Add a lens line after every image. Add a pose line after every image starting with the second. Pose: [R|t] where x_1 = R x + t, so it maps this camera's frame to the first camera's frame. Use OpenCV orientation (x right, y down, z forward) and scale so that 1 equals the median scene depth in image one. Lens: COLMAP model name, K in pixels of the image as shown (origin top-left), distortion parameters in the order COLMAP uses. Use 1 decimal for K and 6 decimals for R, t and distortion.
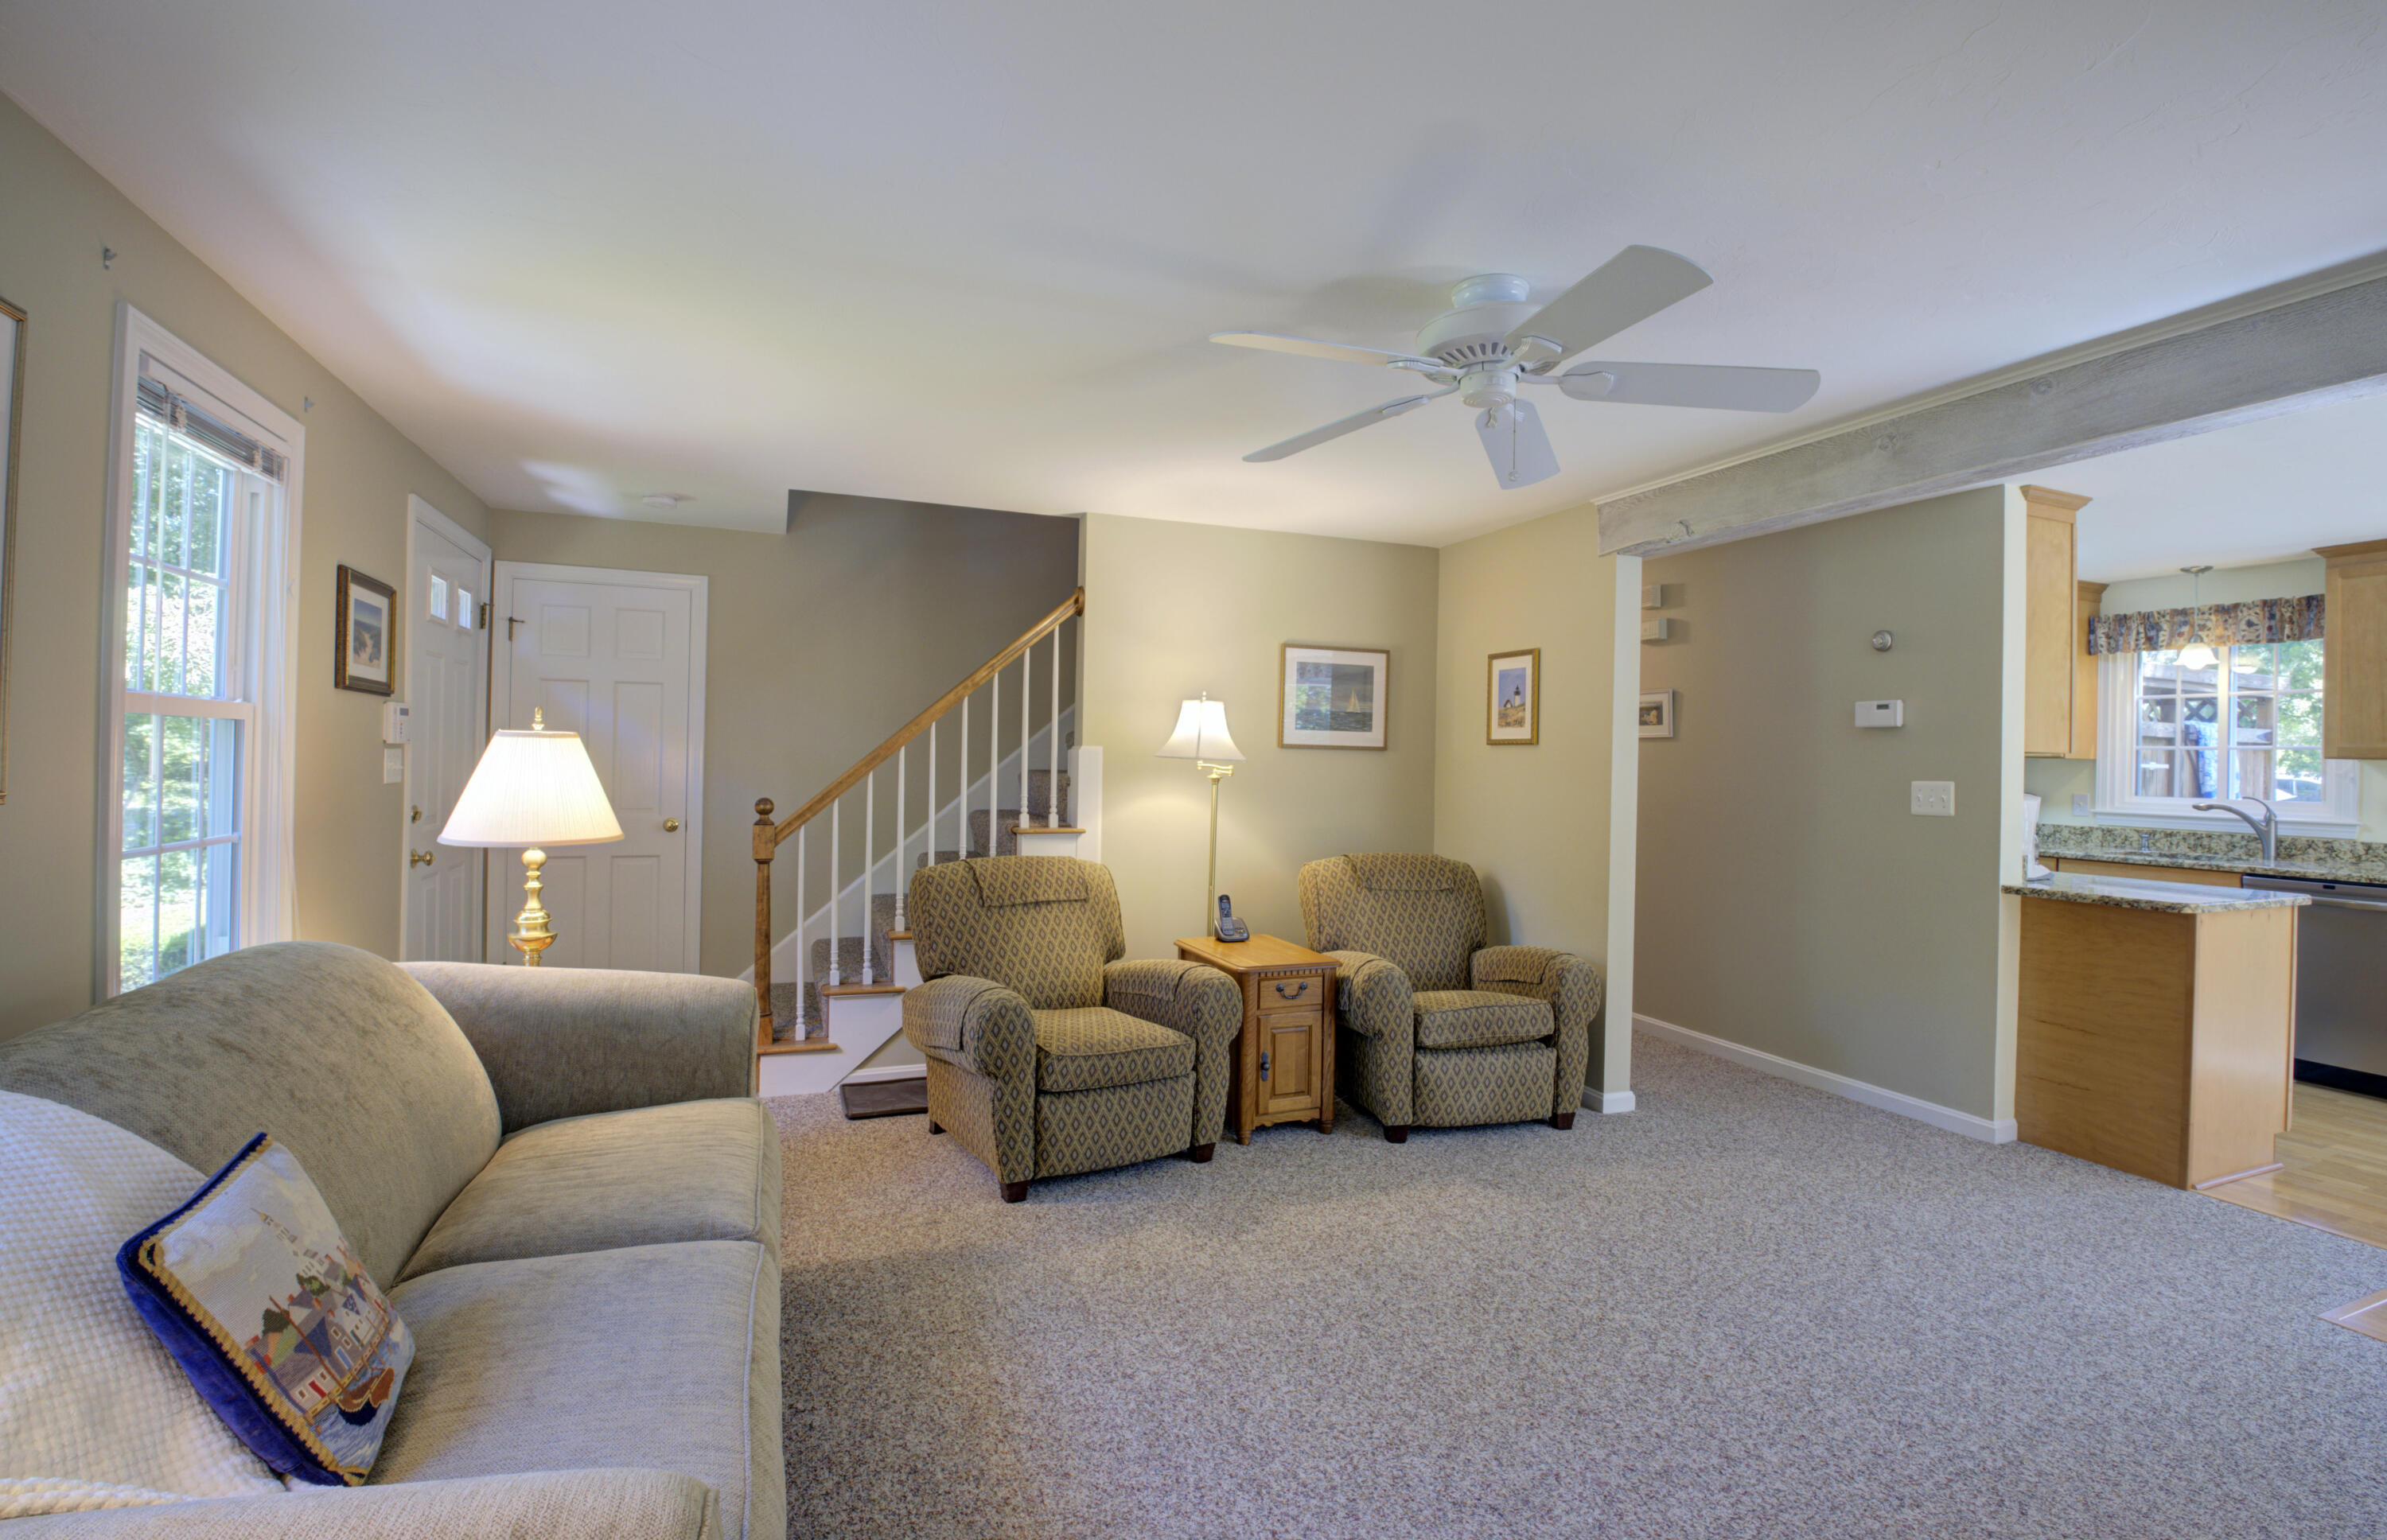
lens RADIAL K [[1071.6, 0, 1194.8], [0, 1071.6, 760.2], [0, 0, 1]] dist [-0.035687, -0.001564]
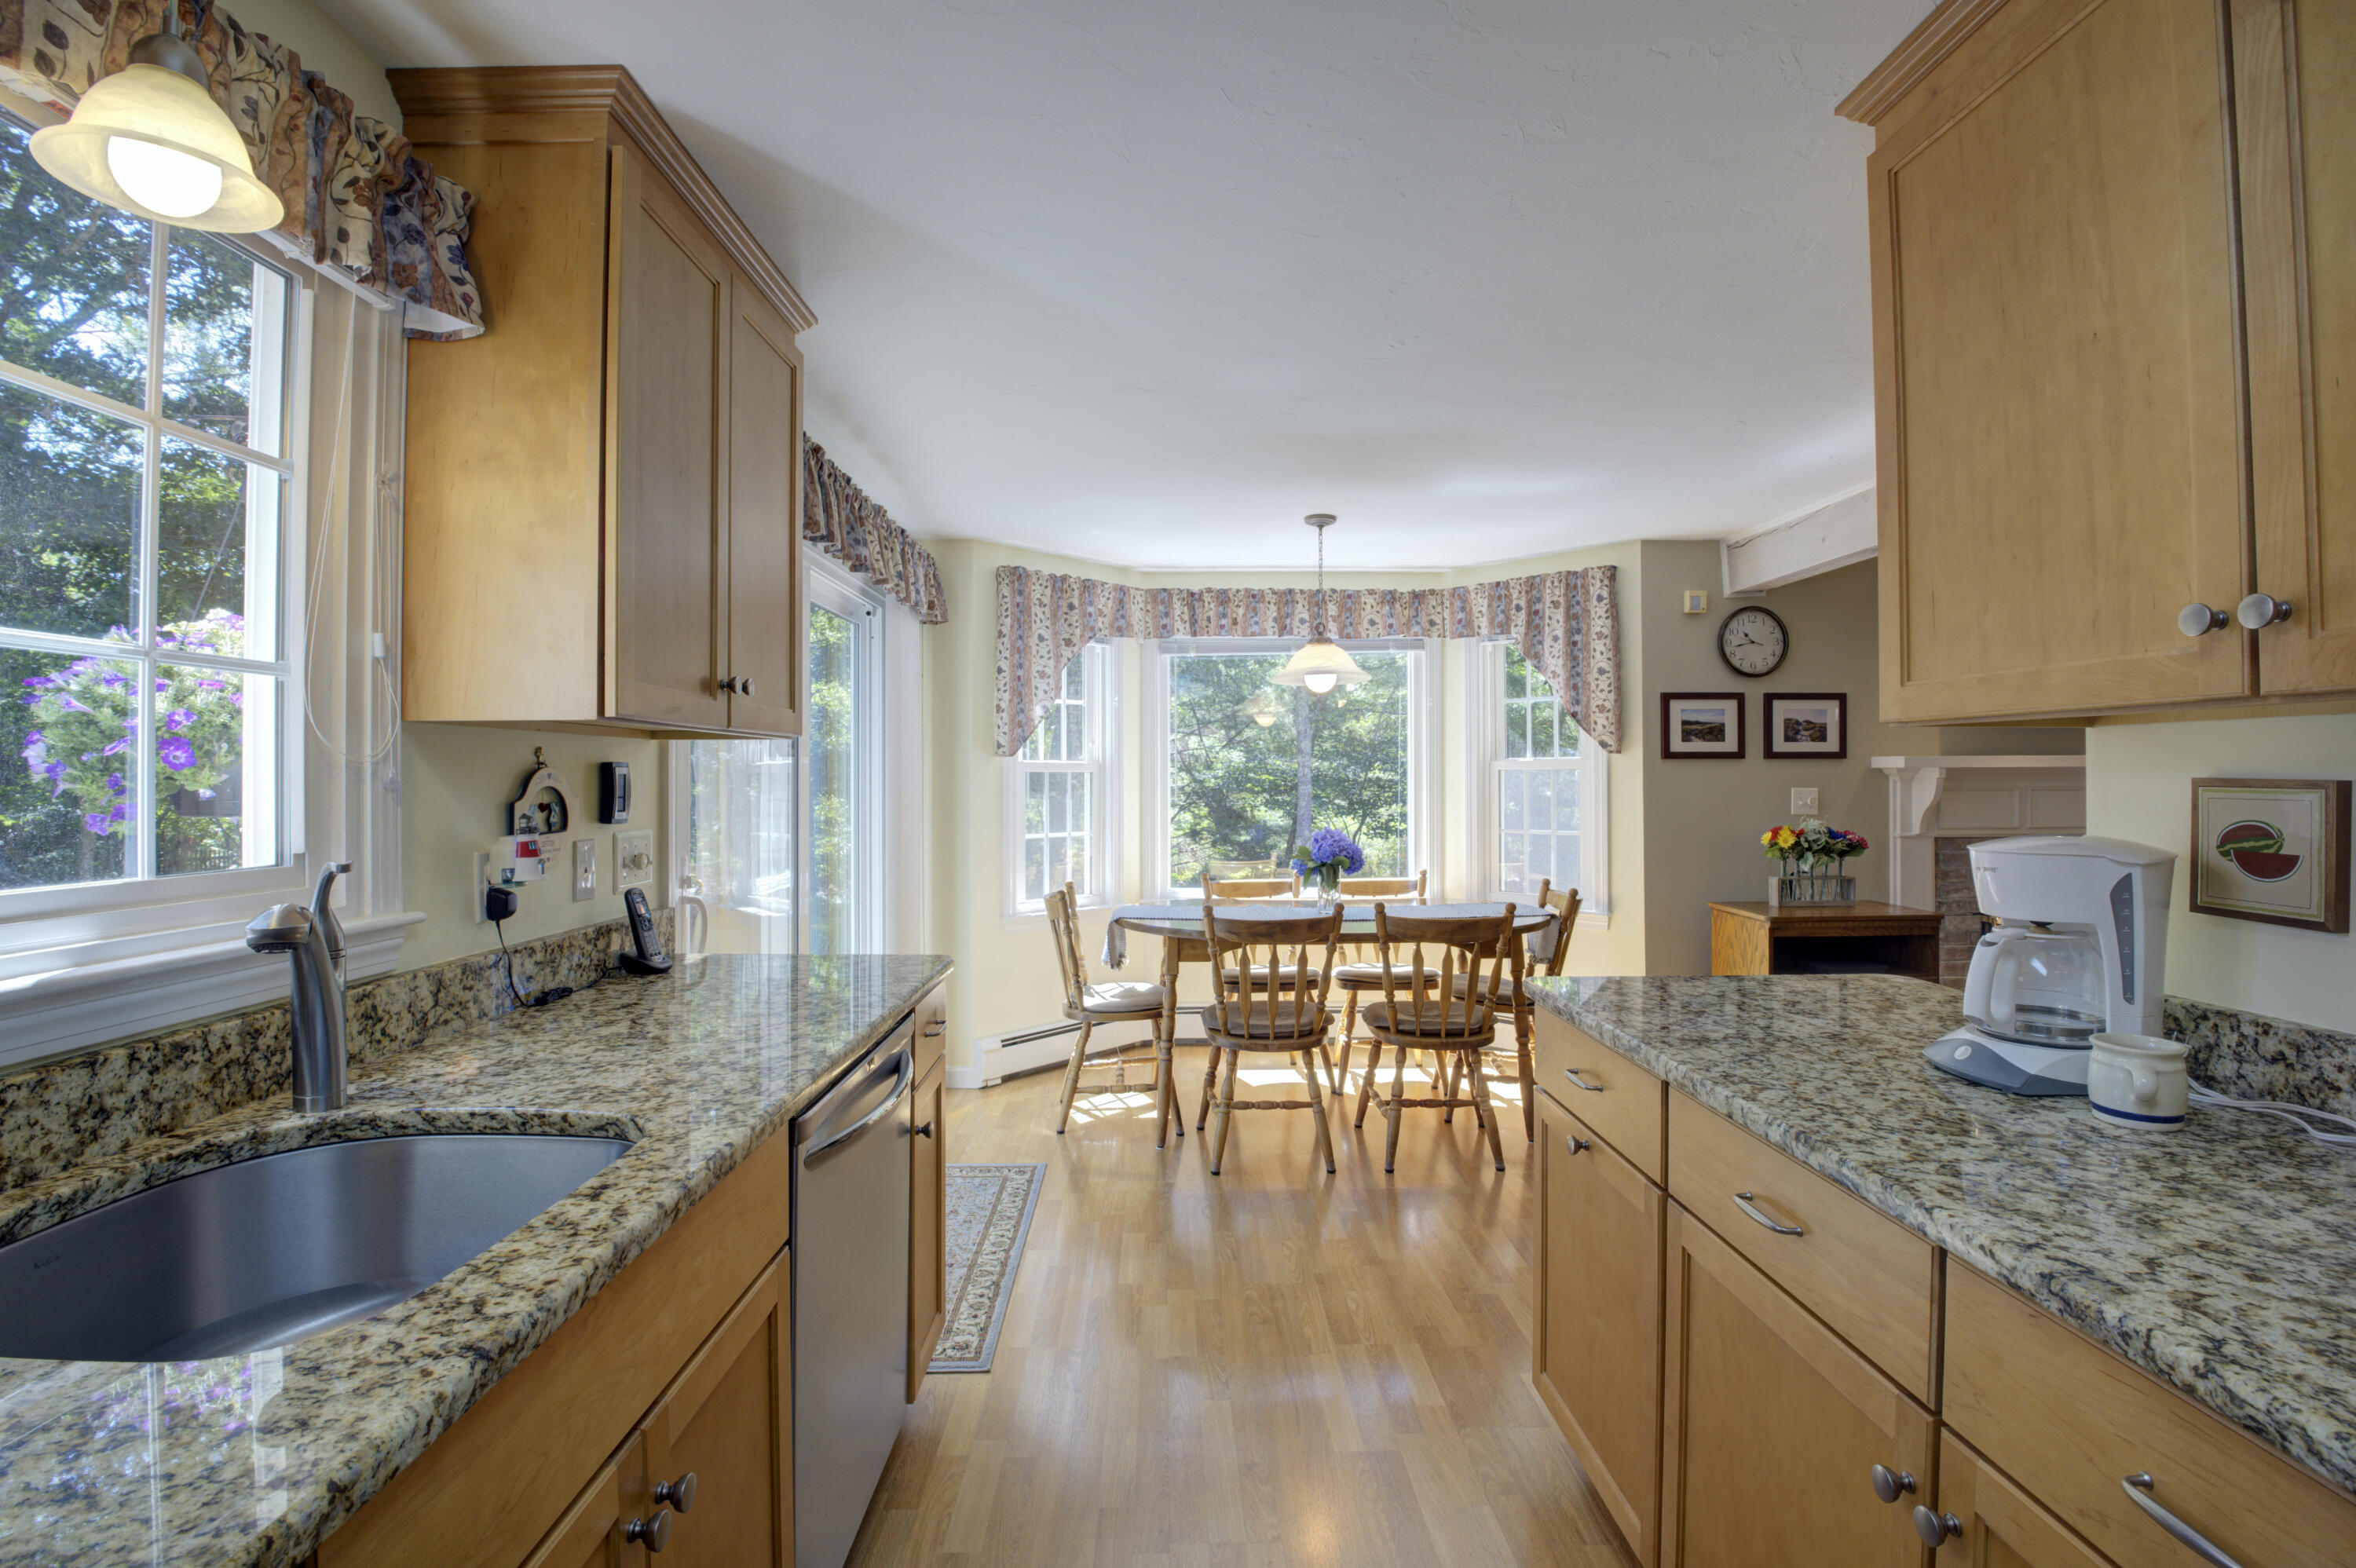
lens RADIAL K [[1033.9, 0, 1179.1], [0, 1033.9, 770.7], [0, 0, 1]] dist [-0.031149, -0.002534]
pose [[-0.936274, -0.016011, 0.350905, 0.835048], [-0.016287, 0.999865, 0.002165, 0.011667], [-0.350892, -0.003688, -0.936409, 1.267816]]
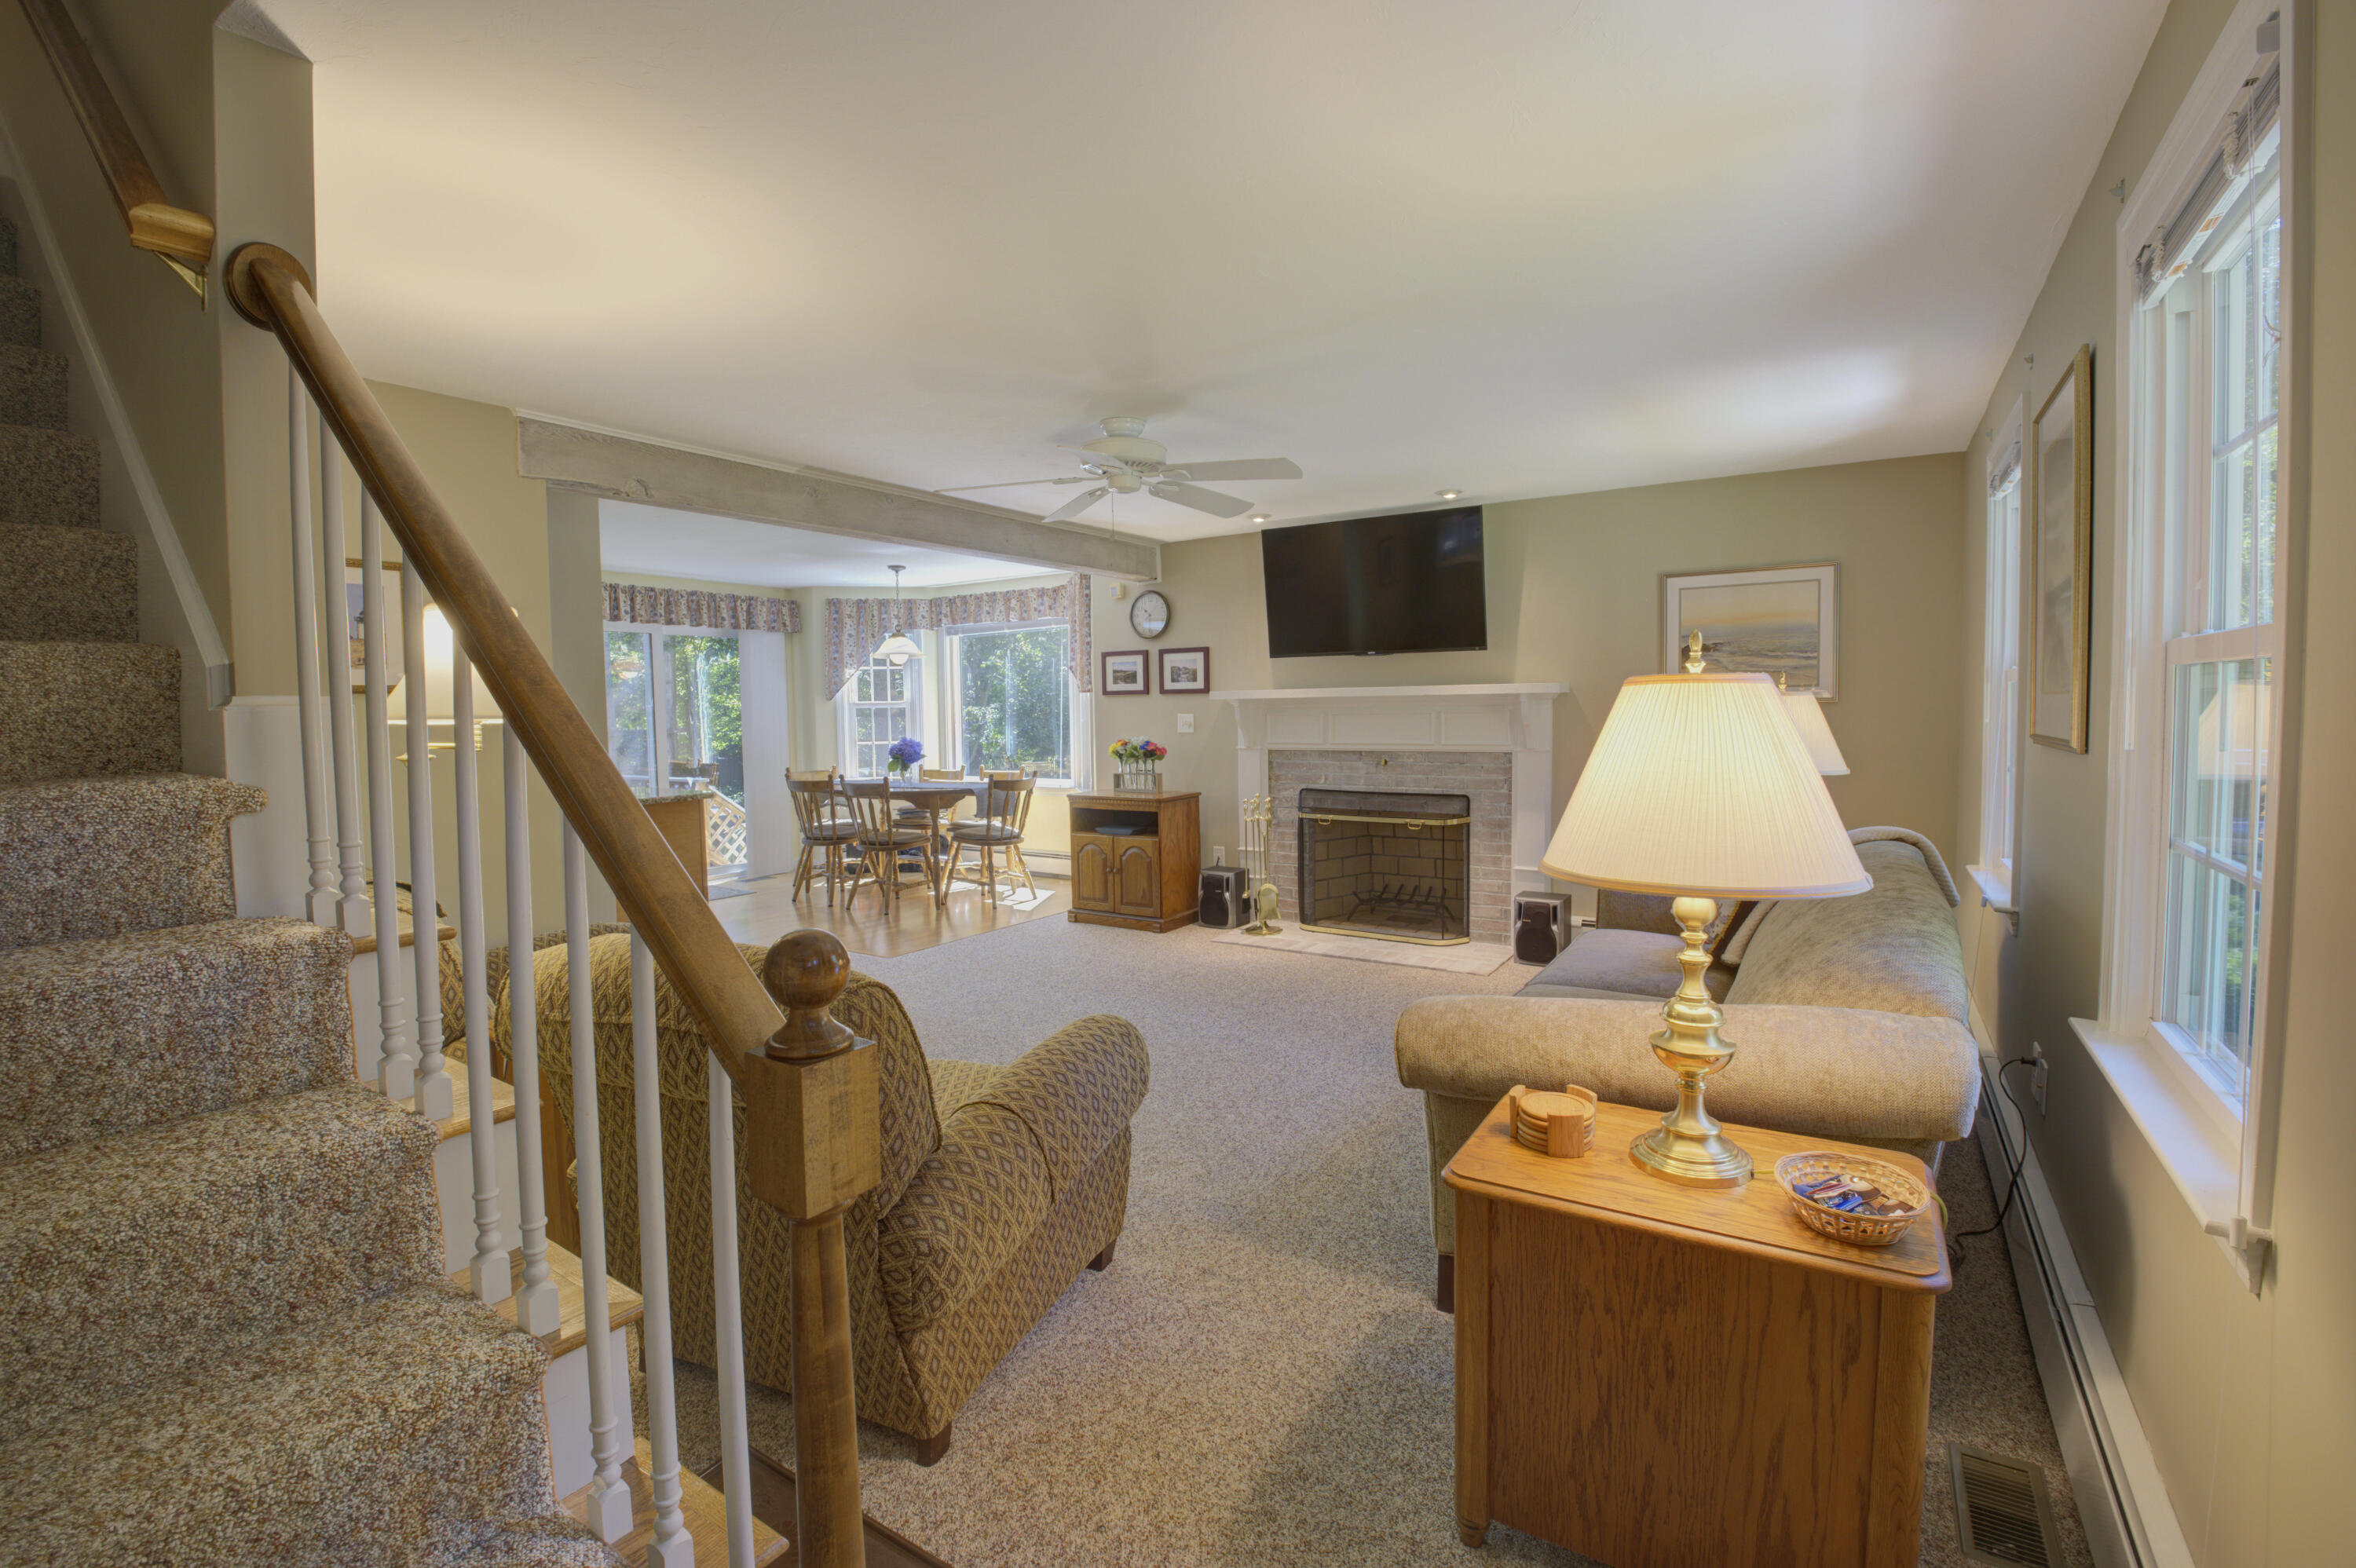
lens RADIAL K [[1033.9, 0, 1185.5], [0, 1033.9, 770.4], [0, 0, 1]] dist [-0.031149, -0.002534]
pose [[-0.588240, -0.060219, 0.806441, -0.573404], [0.004256, 0.996979, 0.077552, -0.013299], [-0.808675, 0.049052, -0.586207, 0.975286]]
